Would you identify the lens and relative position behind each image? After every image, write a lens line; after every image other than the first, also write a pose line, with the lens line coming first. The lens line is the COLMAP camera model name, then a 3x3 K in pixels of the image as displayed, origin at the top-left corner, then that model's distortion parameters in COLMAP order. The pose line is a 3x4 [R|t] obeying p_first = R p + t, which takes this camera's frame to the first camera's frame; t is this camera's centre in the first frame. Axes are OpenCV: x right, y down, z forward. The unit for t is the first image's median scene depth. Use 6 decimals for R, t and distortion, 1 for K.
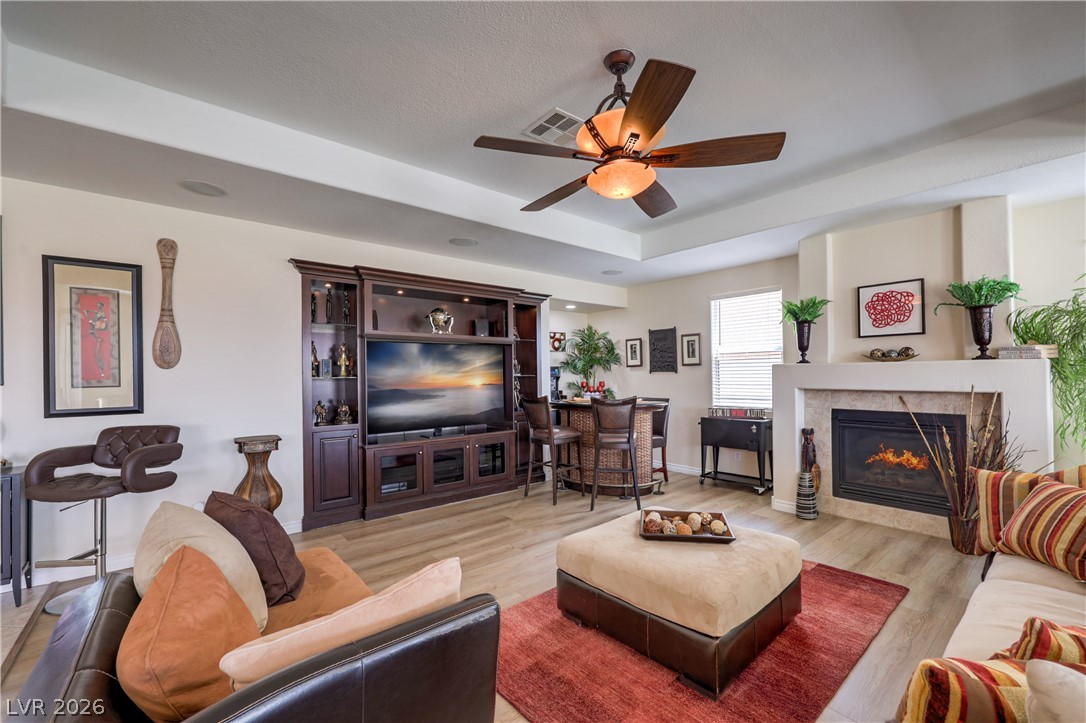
lens RADIAL K [[439.7, 0, 547.8], [0, 439.7, 370.9], [0, 0, 1]] dist [-0.002657, 0.001906]
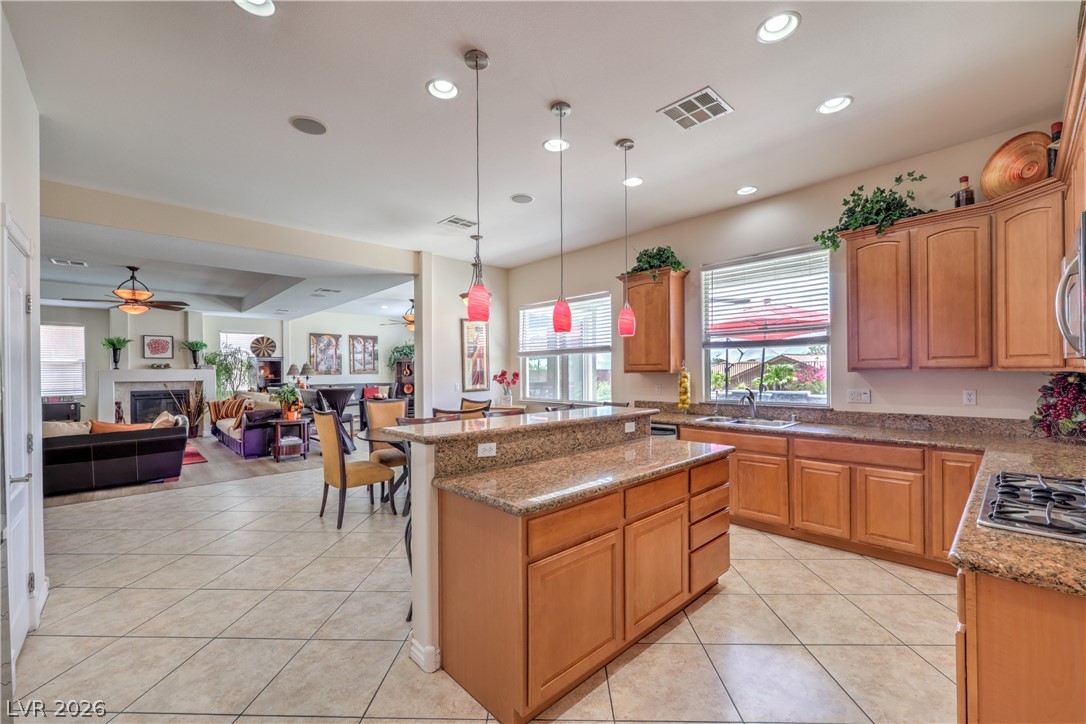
lens RADIAL K [[439.7, 0, 549.8], [0, 439.7, 373.1], [0, 0, 1]] dist [-0.002657, 0.001906]
pose [[-0.071234, 0.005112, 0.997447, -1.581851], [0.002570, 0.999984, -0.004942, 0.014745], [-0.997456, 0.002211, -0.071246, -0.848460]]
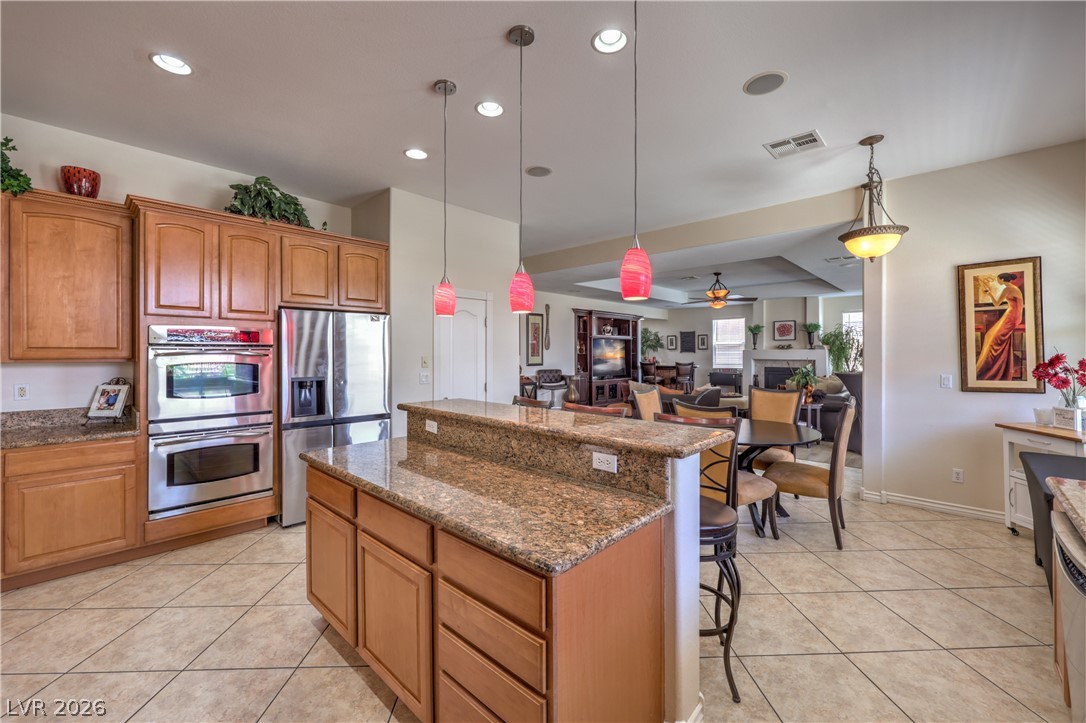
lens RADIAL K [[439.7, 0, 548.2], [0, 439.7, 350.7], [0, 0, 1]] dist [-0.002657, 0.001906]
pose [[0.991250, 0.008662, 0.131710, -0.979080], [-0.008891, 0.999960, 0.001151, -0.003286], [-0.131695, -0.002312, 0.991288, -1.428673]]
